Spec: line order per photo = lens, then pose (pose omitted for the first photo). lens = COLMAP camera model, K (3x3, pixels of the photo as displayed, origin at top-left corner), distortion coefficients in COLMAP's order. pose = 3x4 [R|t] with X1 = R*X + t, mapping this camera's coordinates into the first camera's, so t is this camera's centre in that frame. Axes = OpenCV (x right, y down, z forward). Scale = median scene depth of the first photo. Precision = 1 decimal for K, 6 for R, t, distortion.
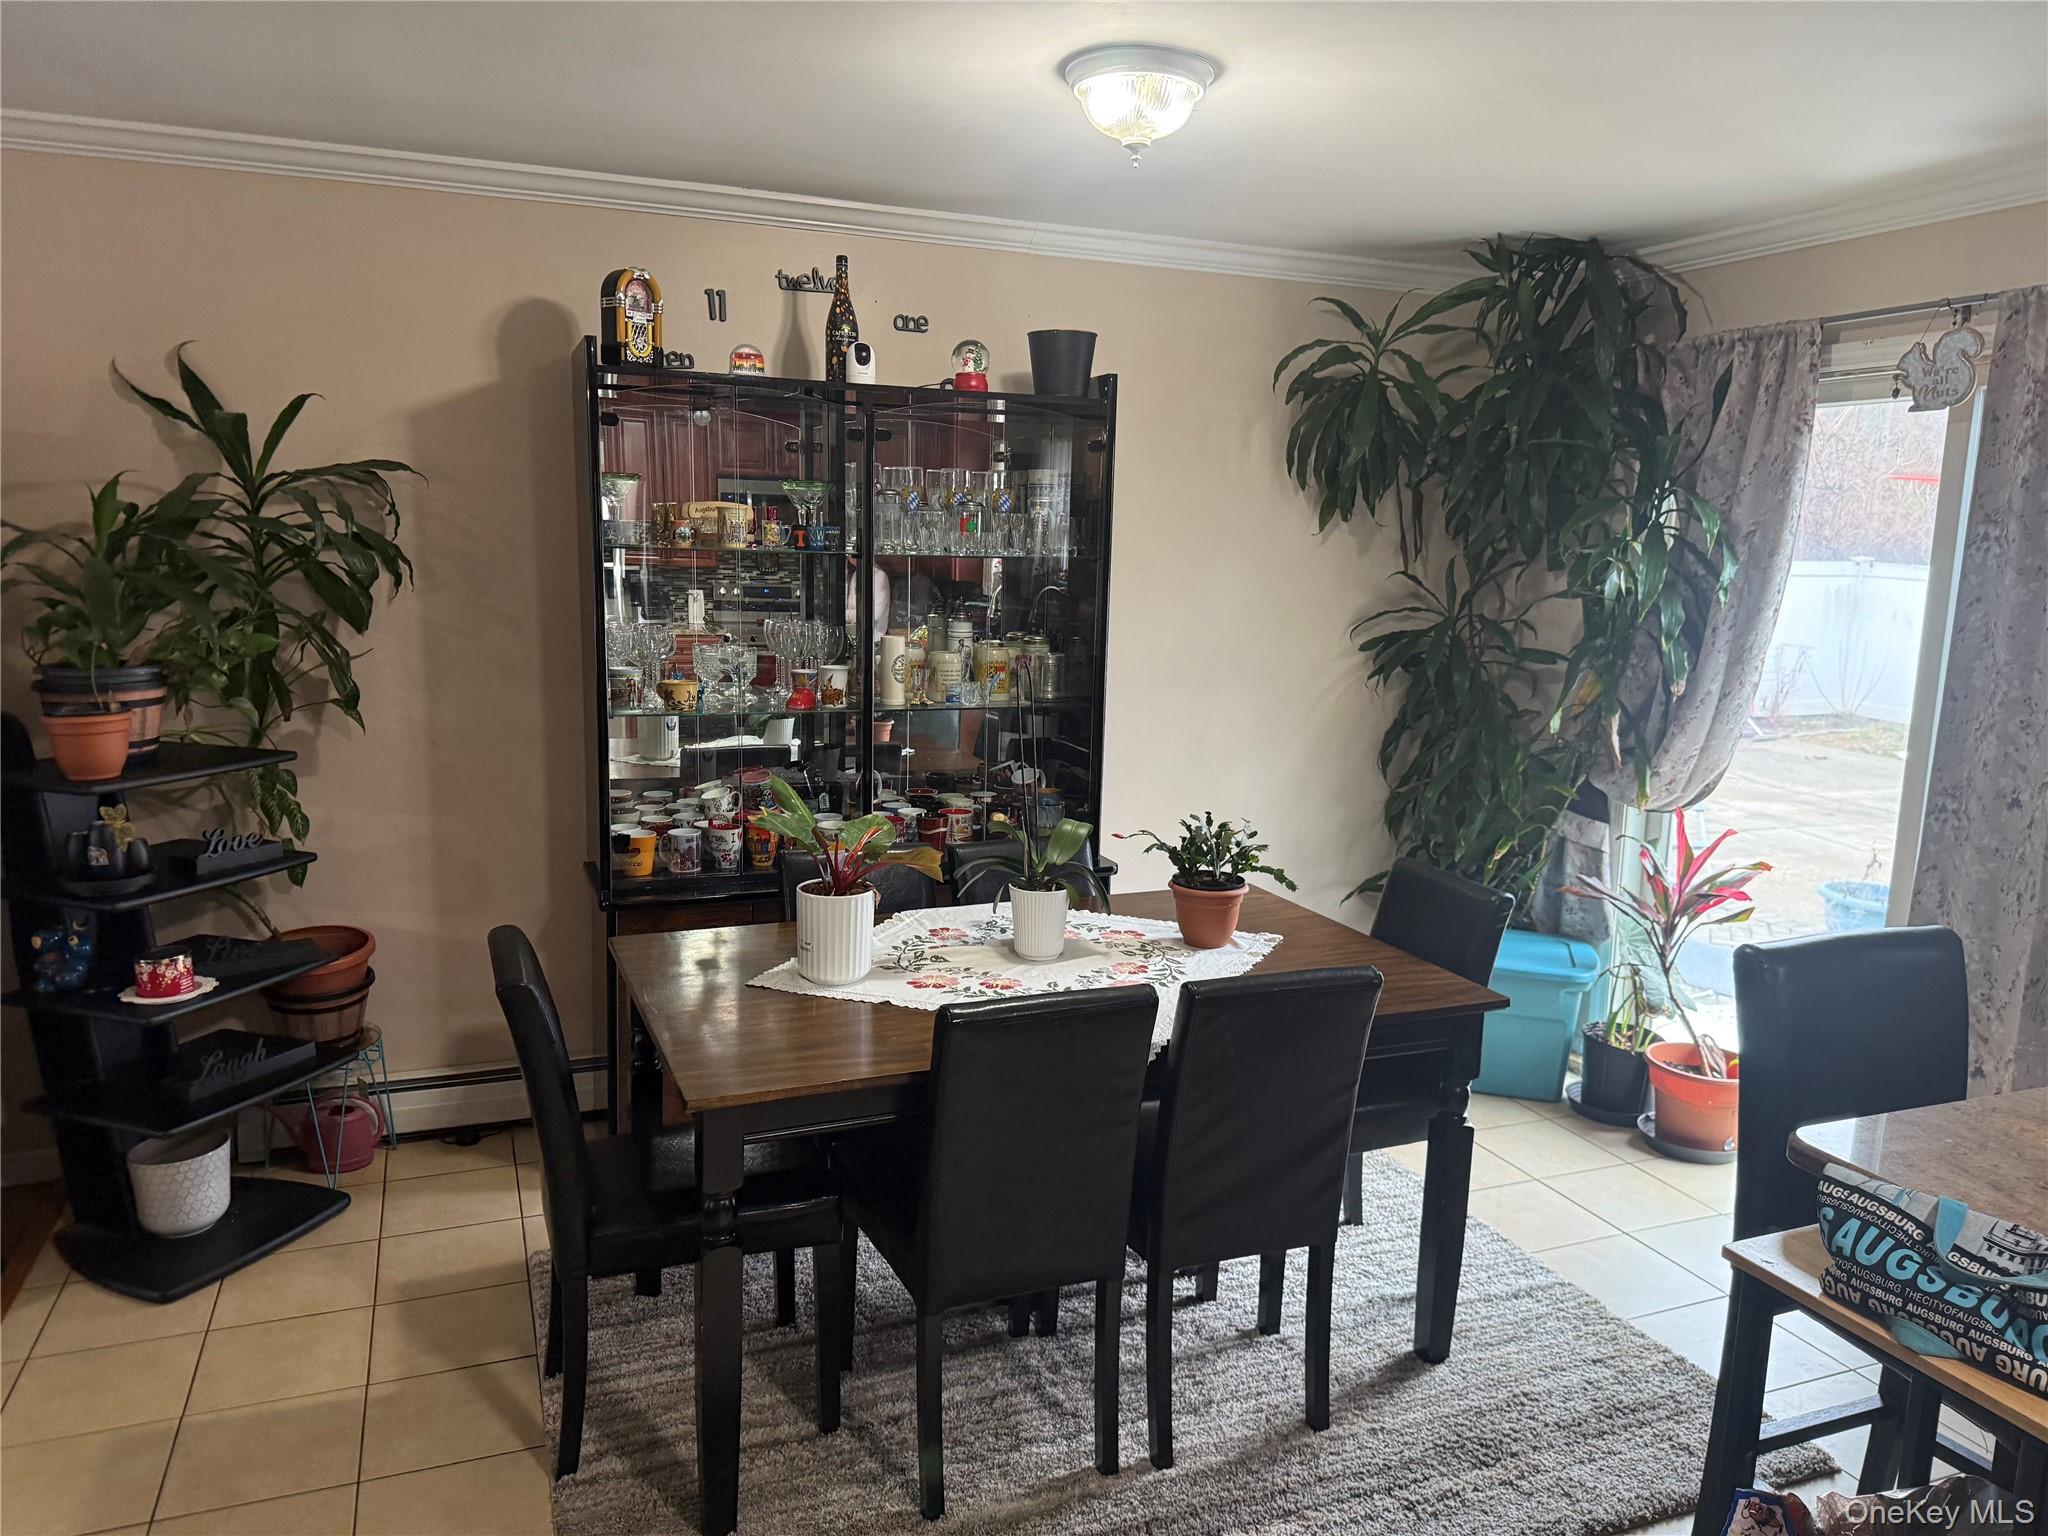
lens RADIAL K [[1469.2, 0, 1036.2], [0, 1469.2, 772.0], [0, 0, 1]] dist [0.083137, -0.077807]
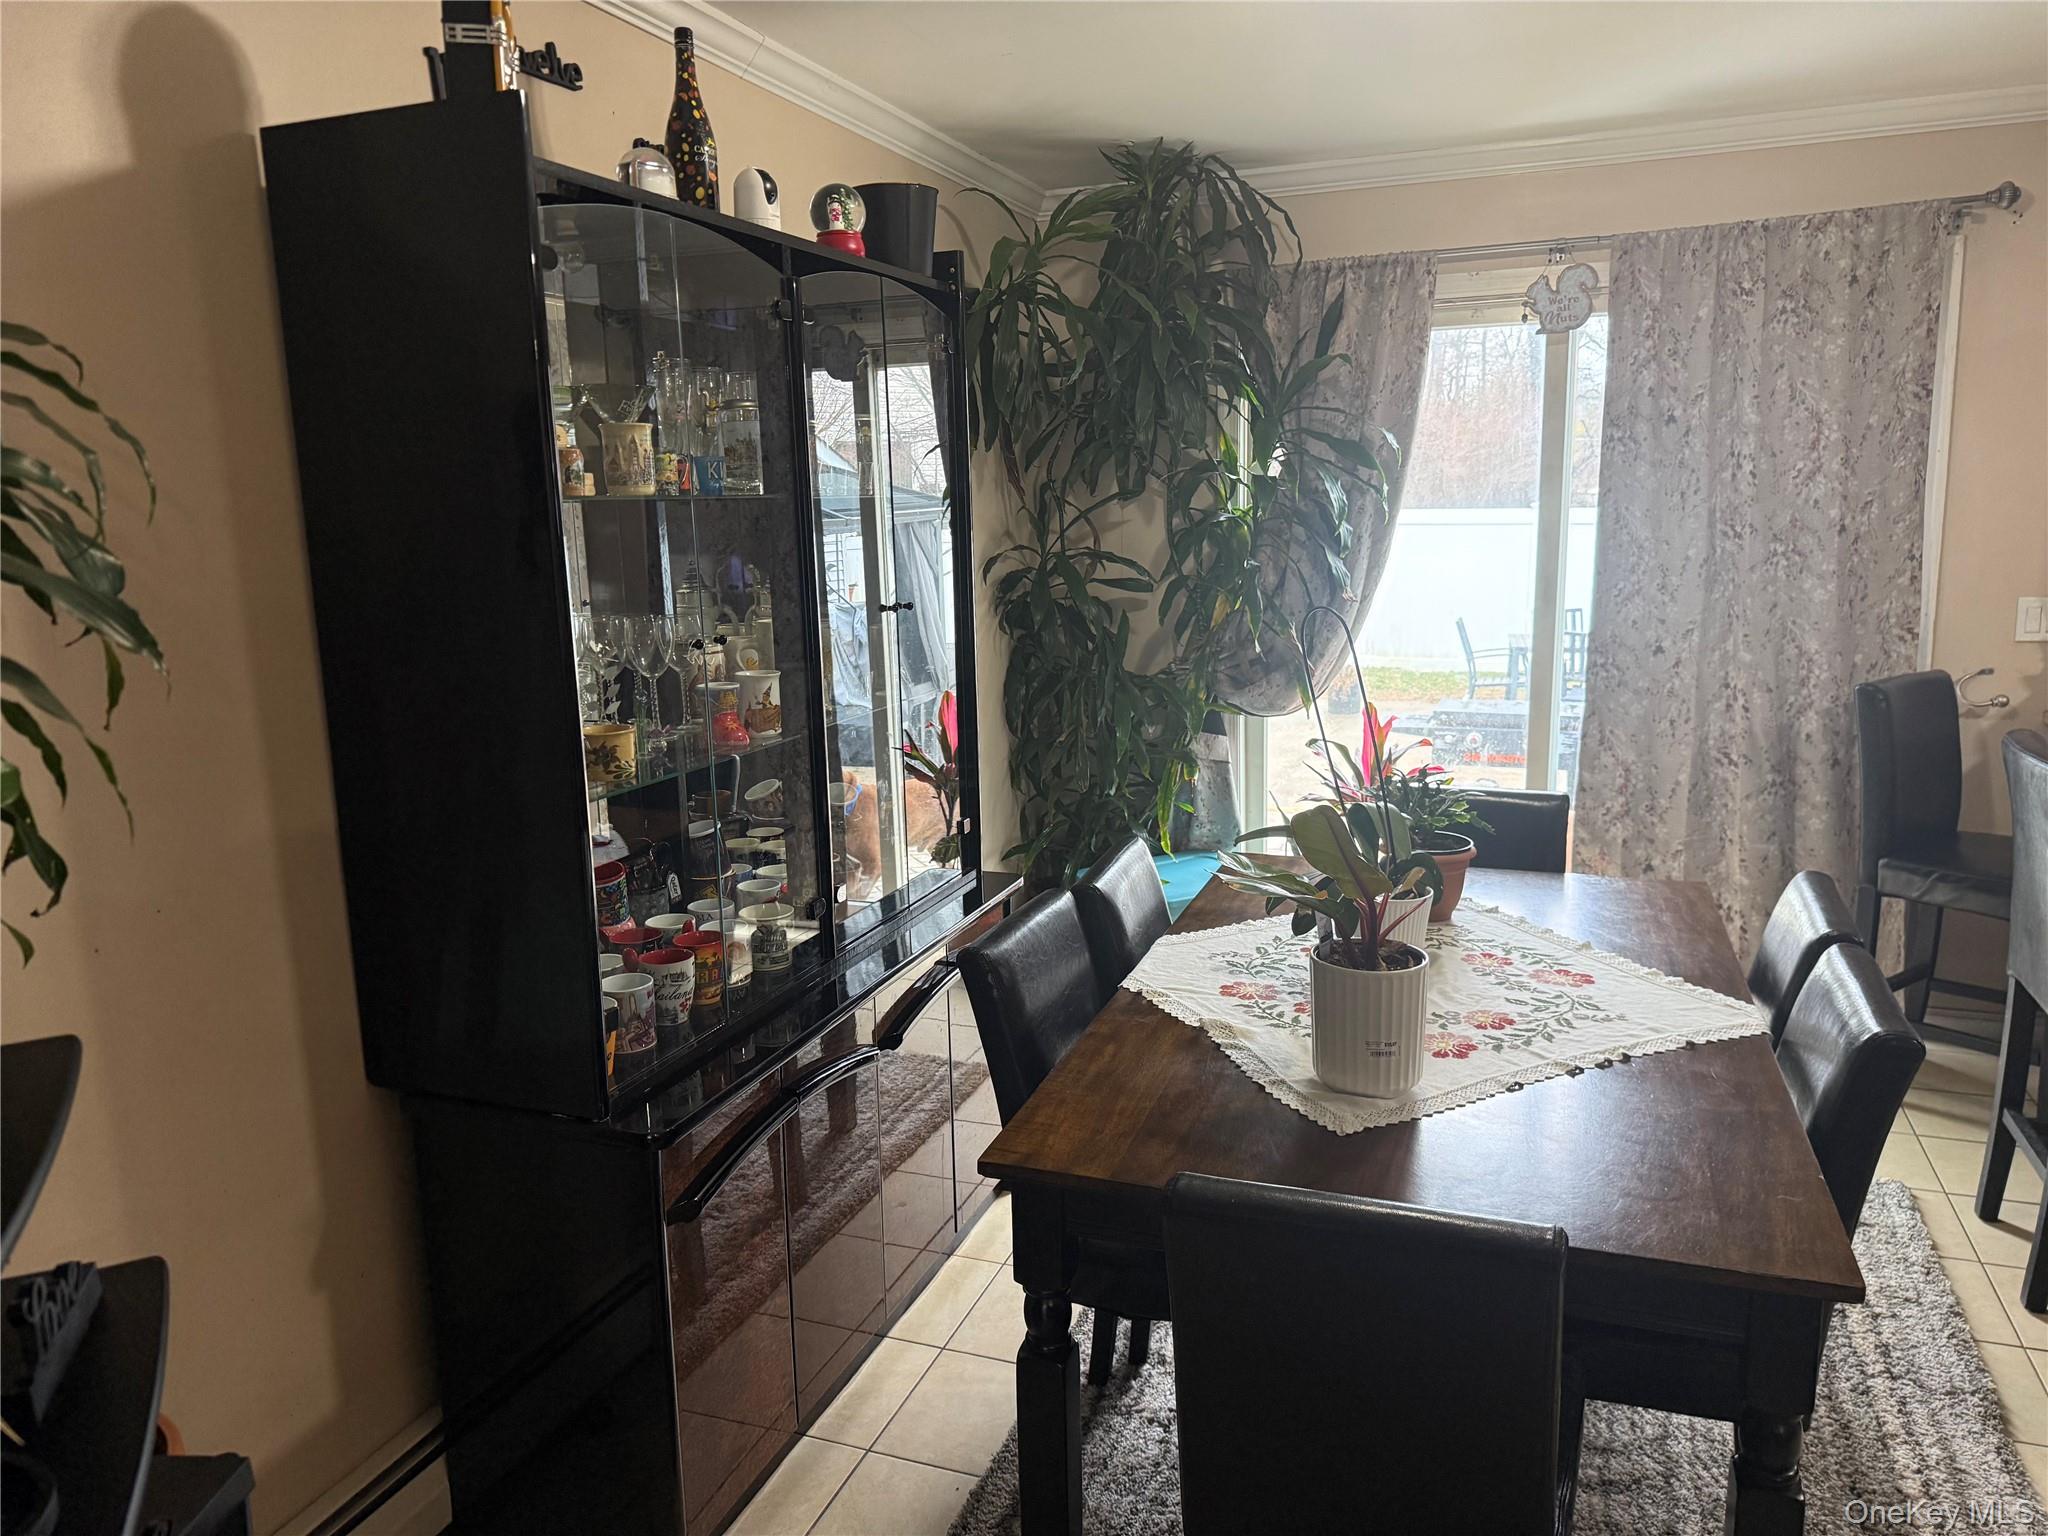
lens RADIAL K [[1469.2, 0, 1012.2], [0, 1469.2, 756.8], [0, 0, 1]] dist [0.083137, -0.077807]
pose [[0.668327, -0.172325, 0.723632, -0.618823], [0.159257, 0.983388, 0.087097, -0.084869], [-0.726619, 0.057034, 0.684669, 0.537986]]
